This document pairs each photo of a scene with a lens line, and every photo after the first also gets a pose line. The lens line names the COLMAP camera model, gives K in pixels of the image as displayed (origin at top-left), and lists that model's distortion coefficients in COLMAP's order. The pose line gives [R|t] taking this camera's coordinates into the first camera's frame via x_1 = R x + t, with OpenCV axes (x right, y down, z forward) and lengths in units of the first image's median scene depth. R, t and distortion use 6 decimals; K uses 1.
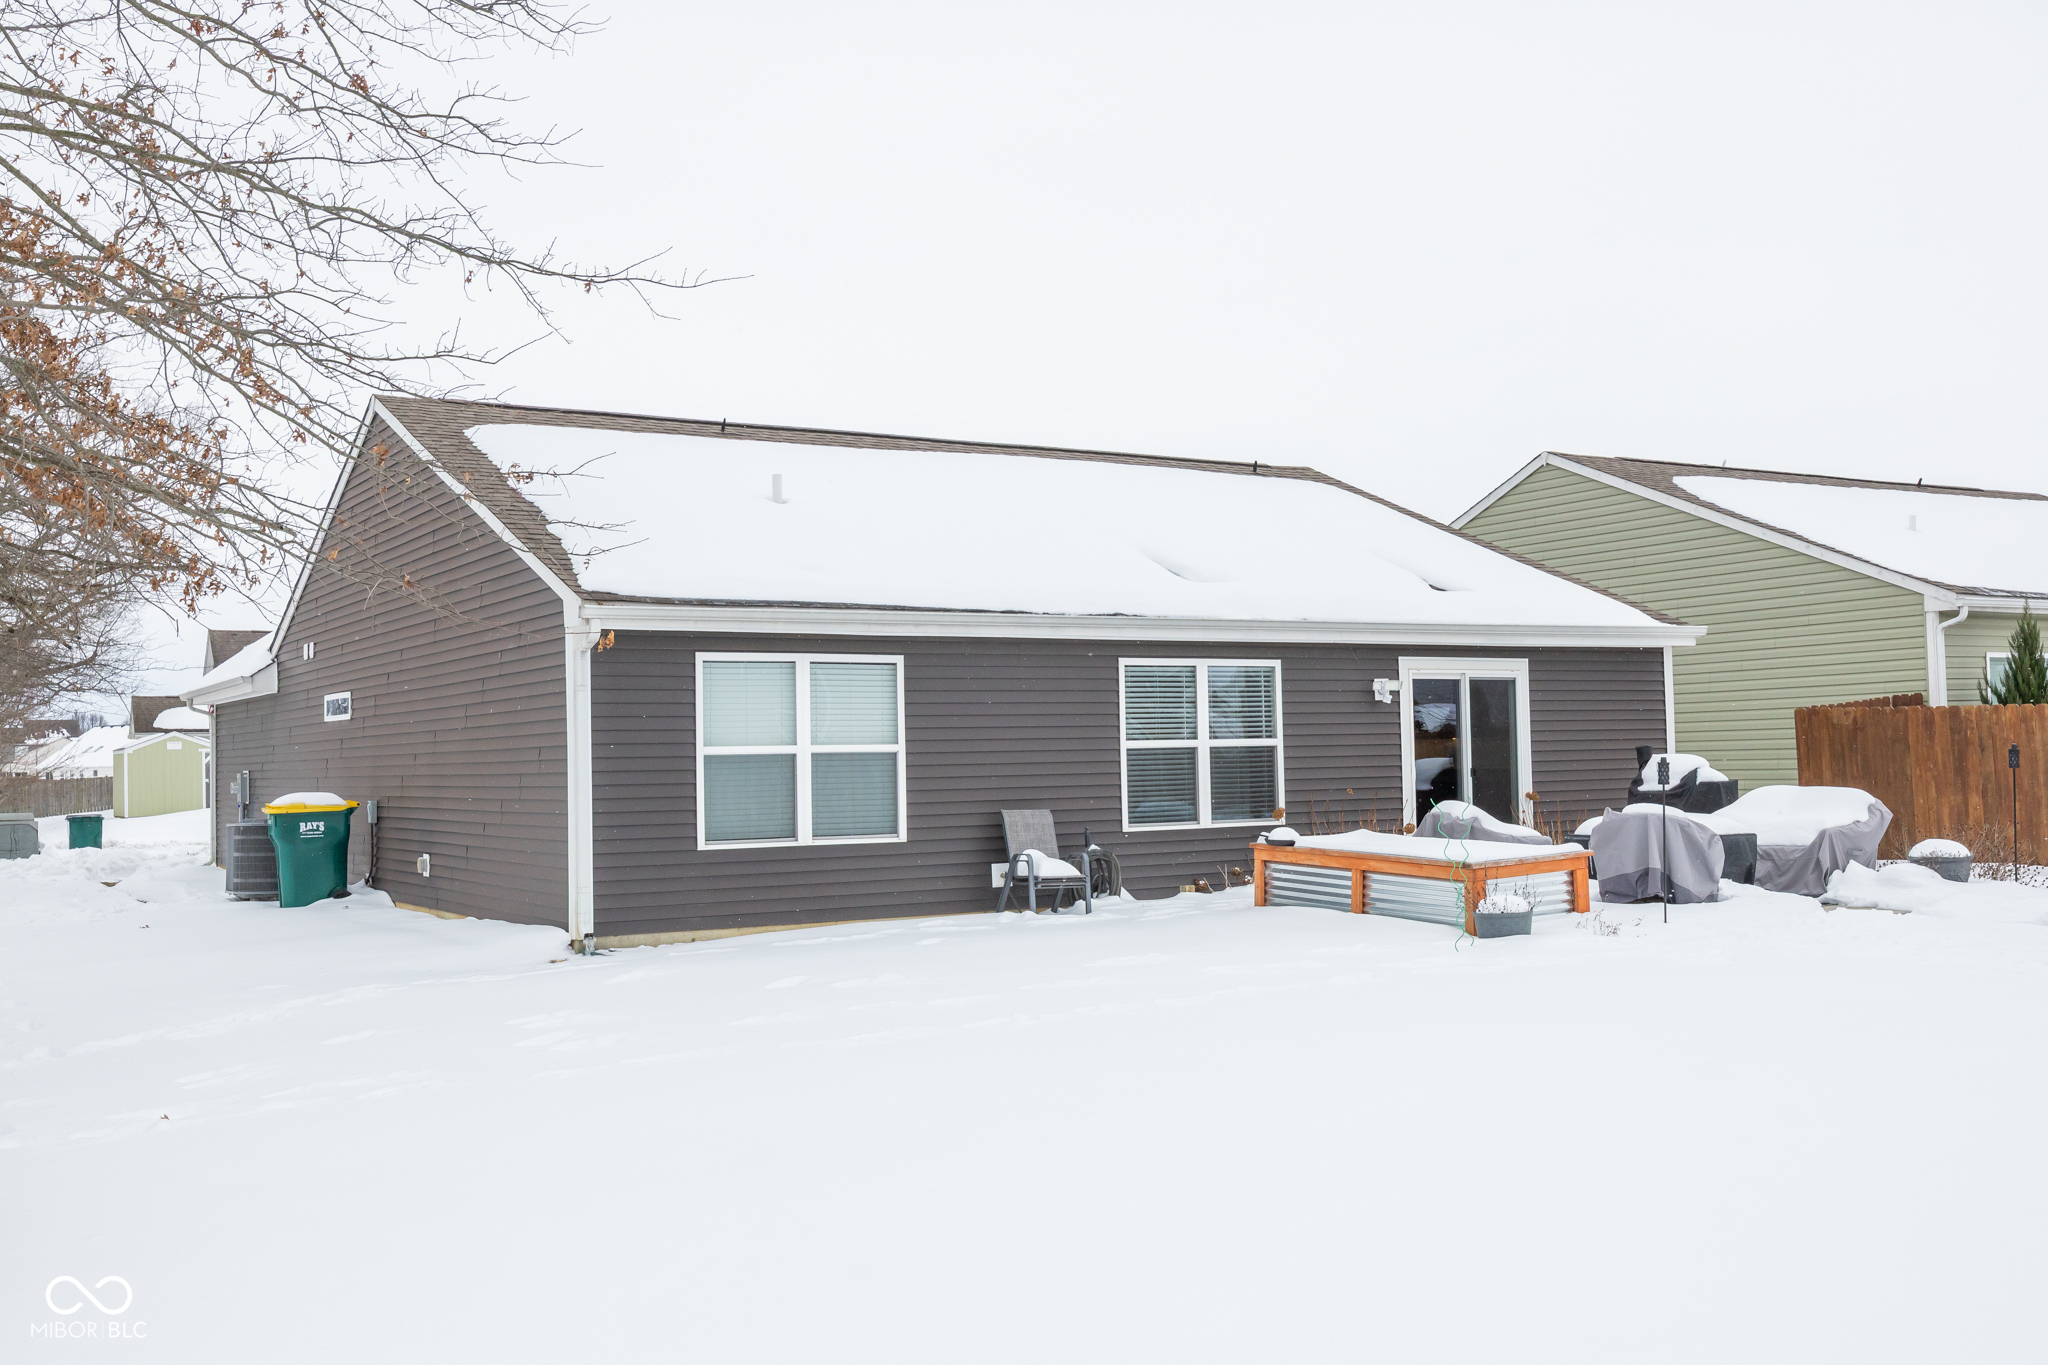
lens RADIAL K [[1924.0, 0, 1014.9], [0, 1924.0, 673.3], [0, 0, 1]] dist [-0.007753, 0.000000]
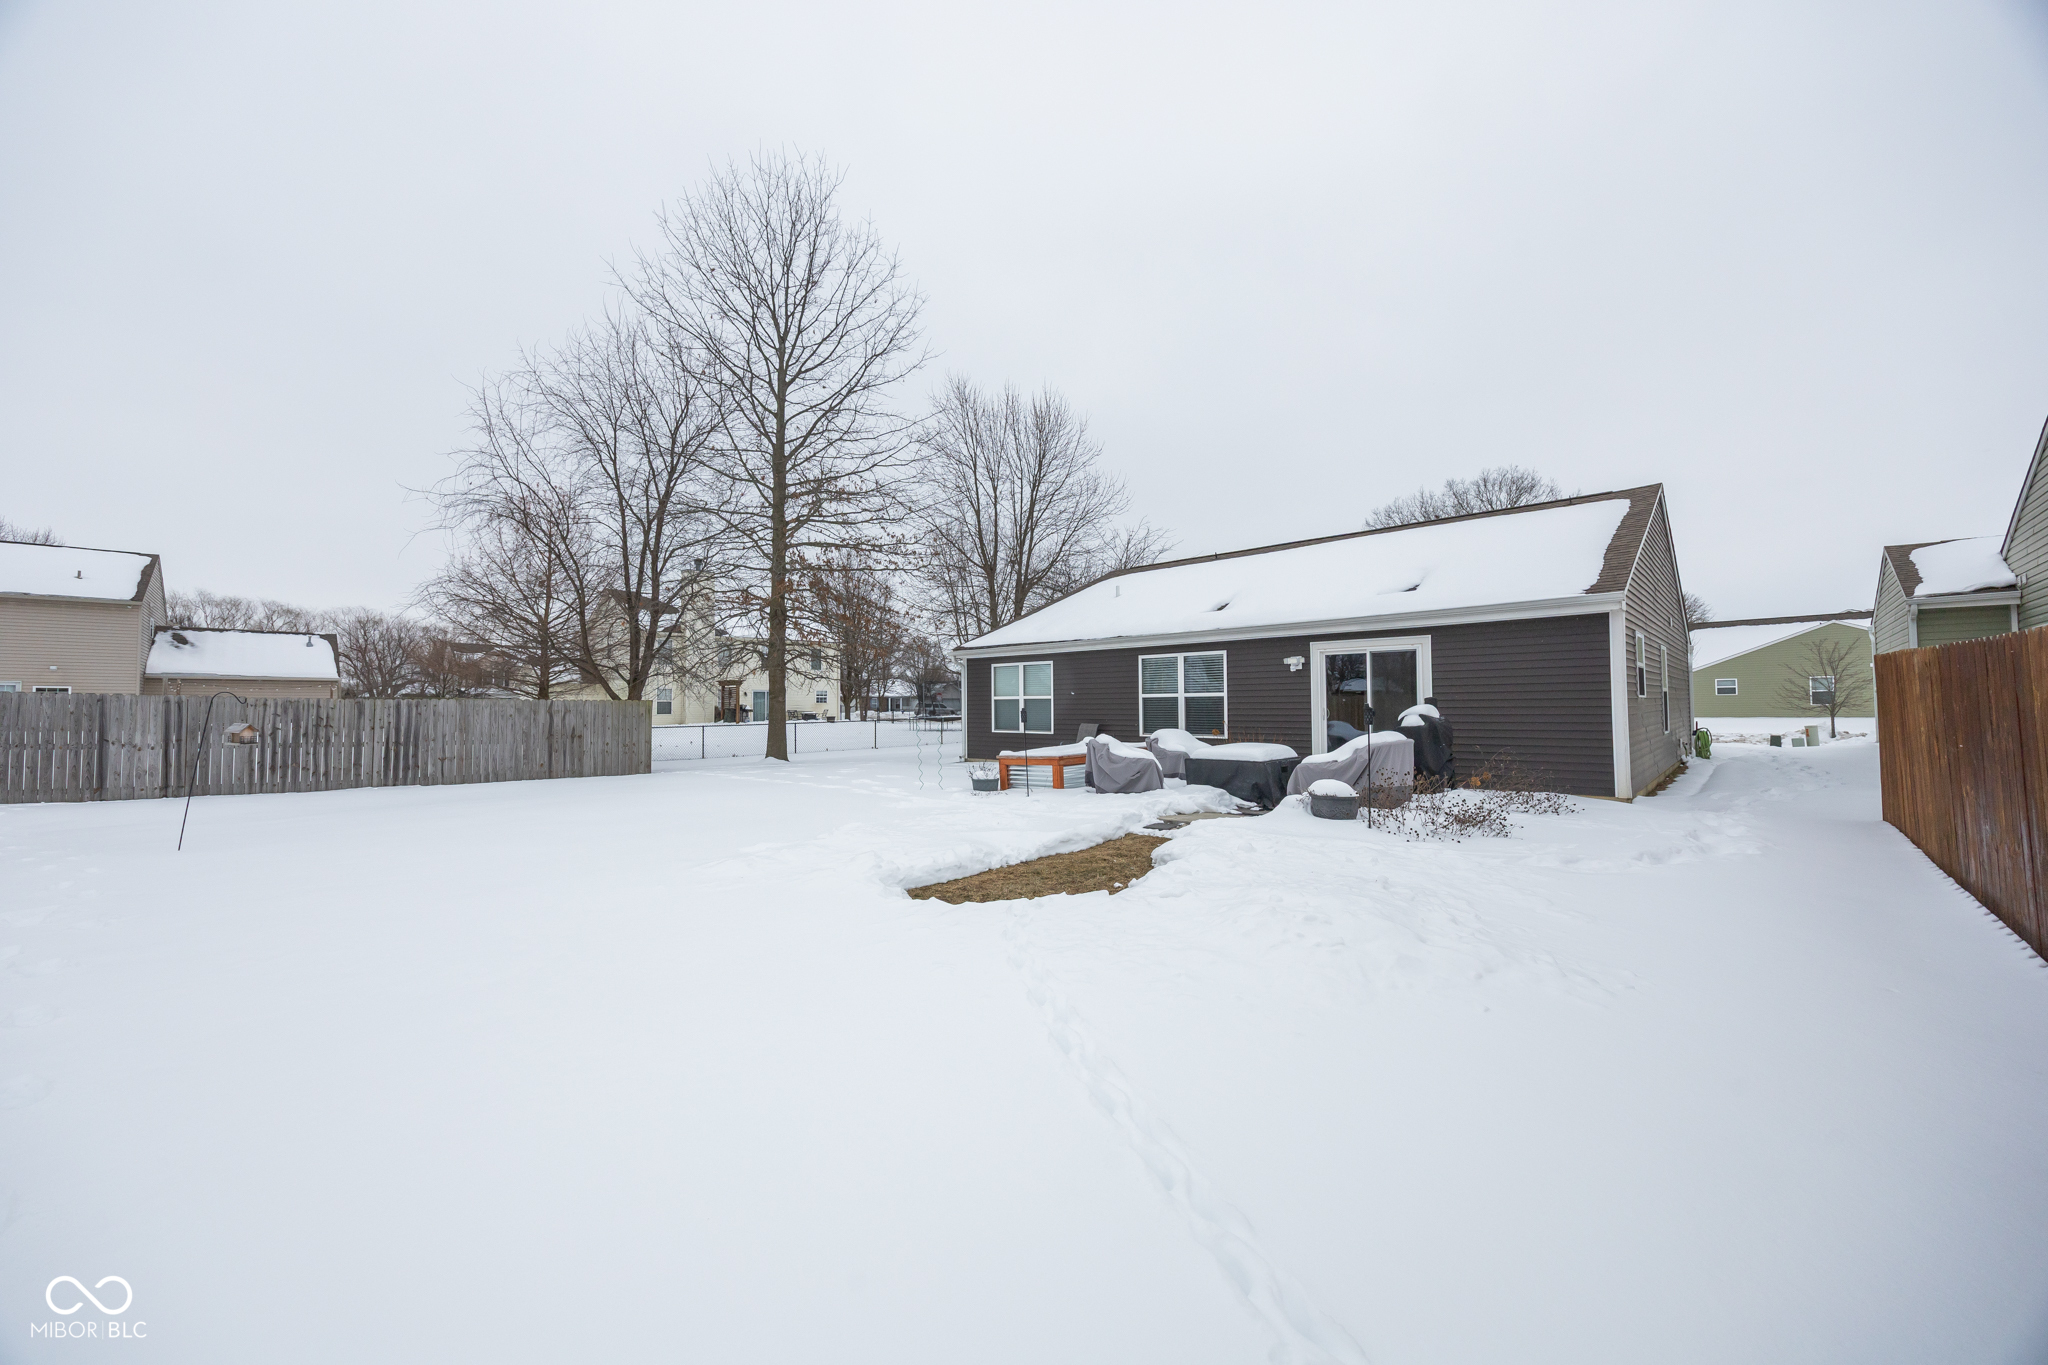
lens RADIAL K [[769.3, 0, 1017.2], [0, 769.3, 683.7], [0, 0, 1]] dist [-0.009323, 0.000341]
pose [[0.253950, -0.007063, -0.967192, 0.900228], [0.047625, 0.998852, 0.005211, 0.013354], [0.966044, -0.047385, 0.253994, 0.685080]]
